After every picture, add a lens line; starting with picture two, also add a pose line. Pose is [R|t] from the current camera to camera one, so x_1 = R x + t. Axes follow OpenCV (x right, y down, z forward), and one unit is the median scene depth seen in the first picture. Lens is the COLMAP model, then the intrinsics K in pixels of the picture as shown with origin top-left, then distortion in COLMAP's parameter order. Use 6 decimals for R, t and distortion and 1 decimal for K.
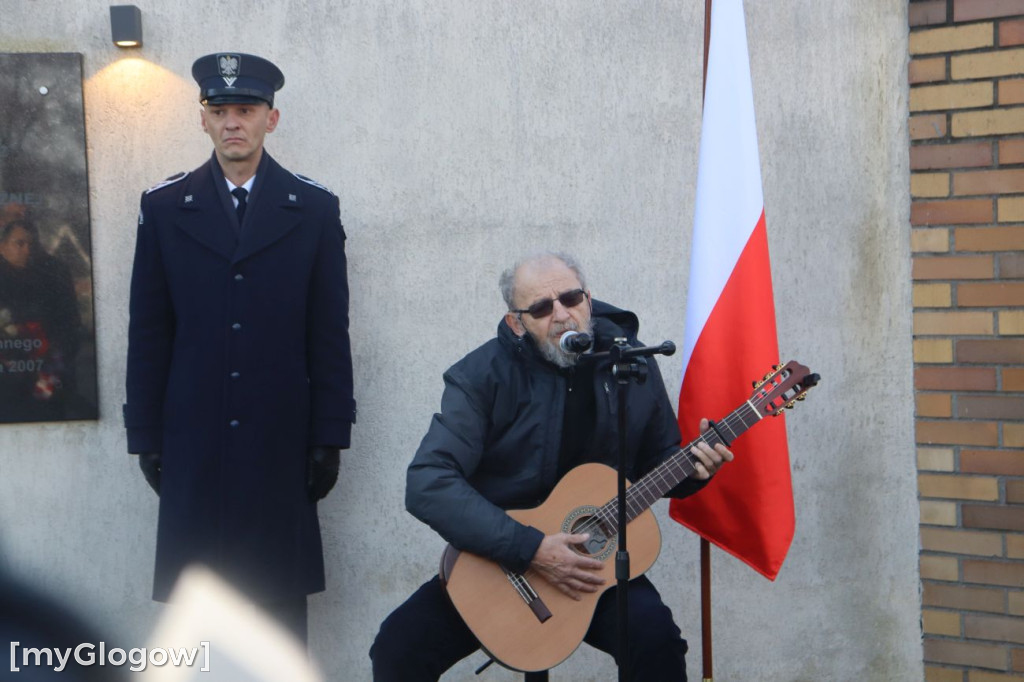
lens RADIAL K [[2447.3, 0, 501.6], [0, 2447.3, 343.4], [0, 0, 1]] dist [0.381404, 1.366051]
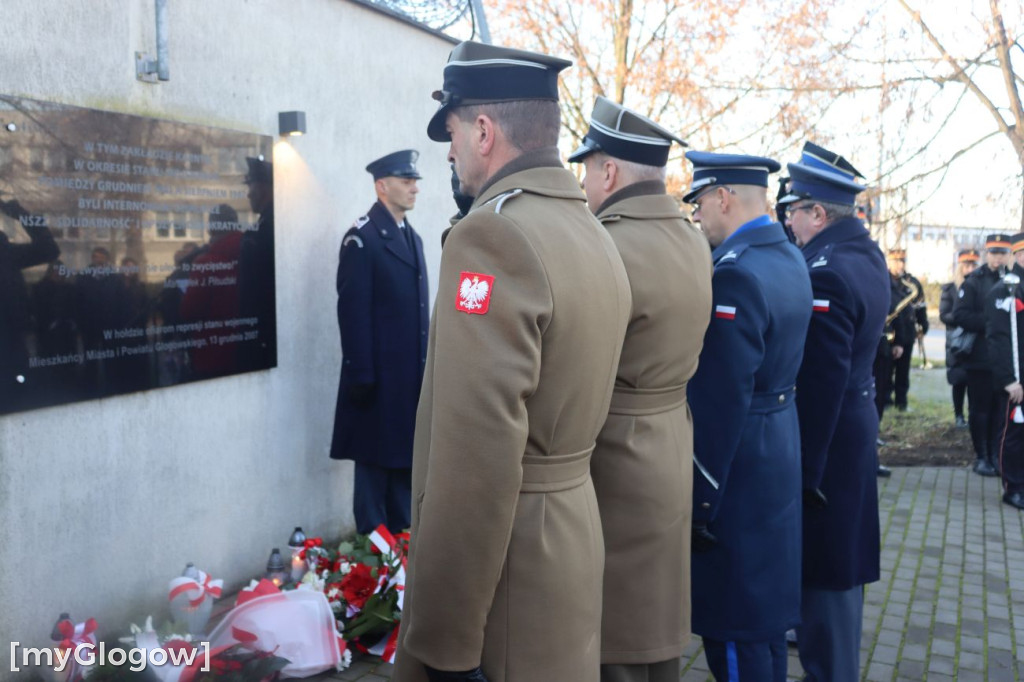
lens RADIAL K [[1095.3, 0, 500.9], [0, 1095.3, 343.6], [0, 0, 1]] dist [-0.082296, 0.190705]
pose [[0.427622, -0.045732, 0.902800, -0.731167], [0.024948, 0.998936, 0.038785, -0.008255], [-0.903613, 0.005938, 0.428308, 0.568044]]
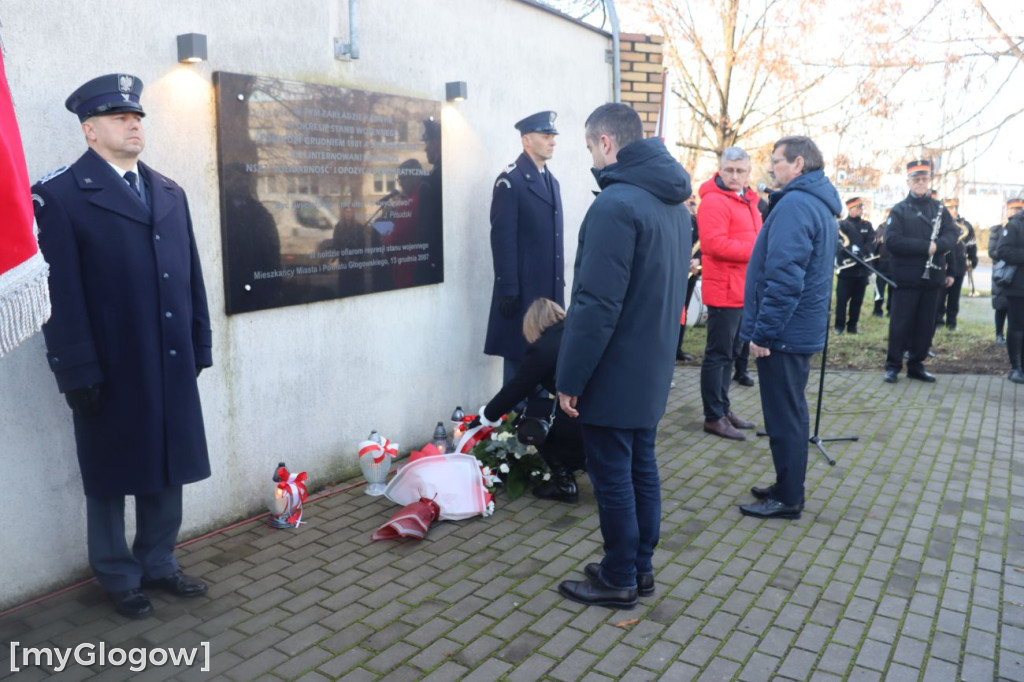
lens RADIAL K [[843.7, 0, 502.6], [0, 843.7, 341.5], [0, 0, 1]] dist [-0.176523, 0.159348]
pose [[0.562982, -0.108232, 0.819352, -0.706991], [0.022675, 0.993038, 0.115595, -0.000443], [-0.826158, -0.046499, 0.561516, 0.566282]]
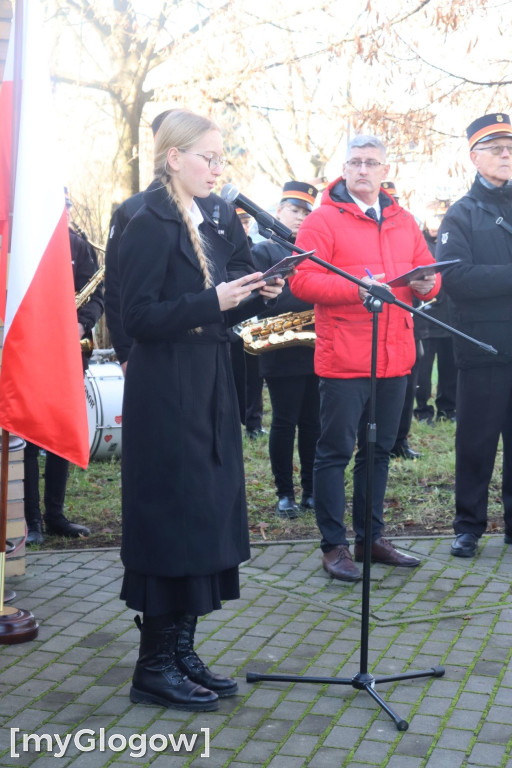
lens RADIAL K [[1835.5, 0, 254.3], [0, 1835.5, 375.7], [0, 0, 1]] dist [0.381404, 1.366051]
pose [[0.263209, -0.071973, 0.962050, -0.760952], [0.042468, 0.997111, 0.062977, -0.012812], [-0.963804, 0.024281, 0.265505, 0.566855]]
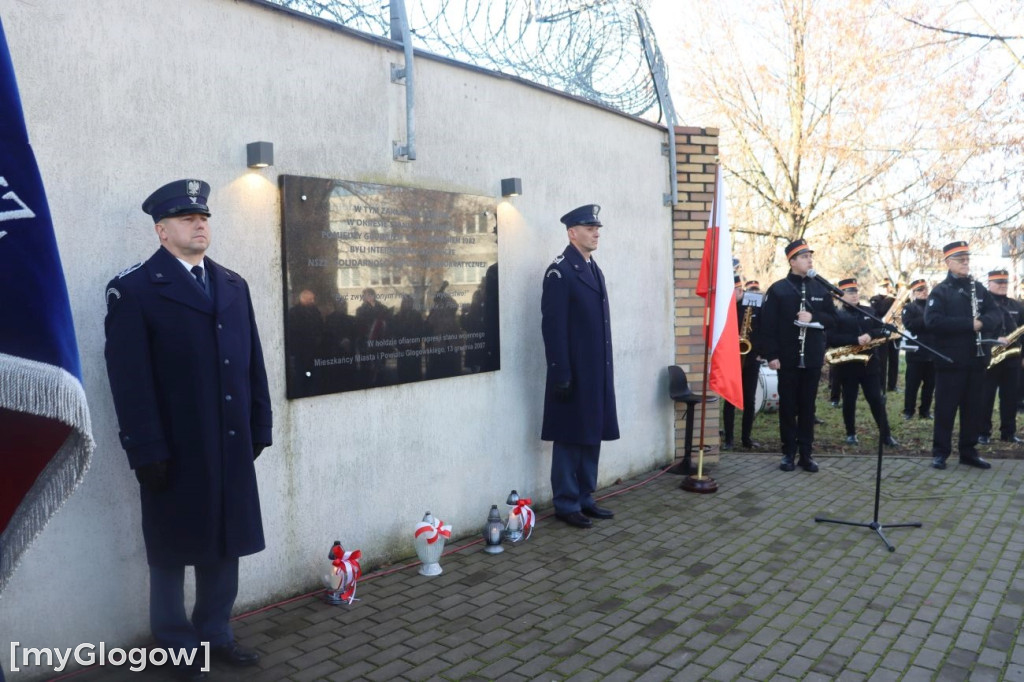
lens RADIAL K [[843.7, 0, 502.6], [0, 843.7, 341.5], [0, 0, 1]] dist [-0.176523, 0.159348]
pose [[0.640362, -0.026112, 0.767630, -0.711504], [0.030882, 0.999489, 0.008237, 0.000296], [-0.767452, 0.018431, 0.640841, 0.534594]]
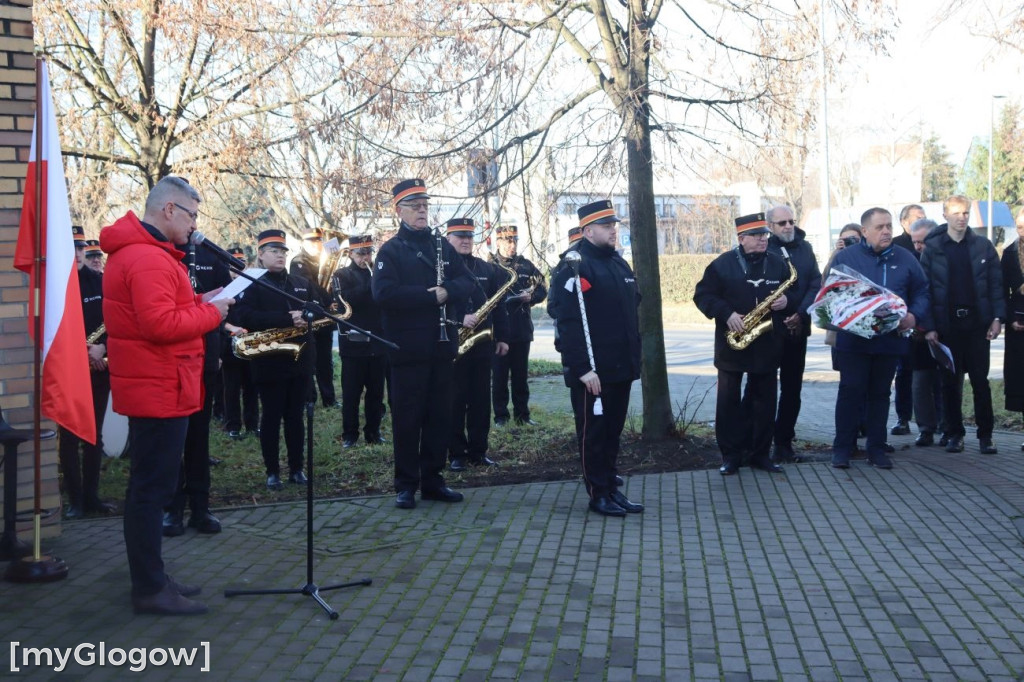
lens RADIAL K [[1493.2, 0, 500.8], [0, 1493.2, 346.9], [0, 0, 1]] dist [0.063651, 0.210929]
pose [[0.121040, -0.050130, 0.991381, -0.847969], [0.071998, 0.996537, 0.041600, -0.002090], [-0.990033, 0.066342, 0.124230, 0.505171]]
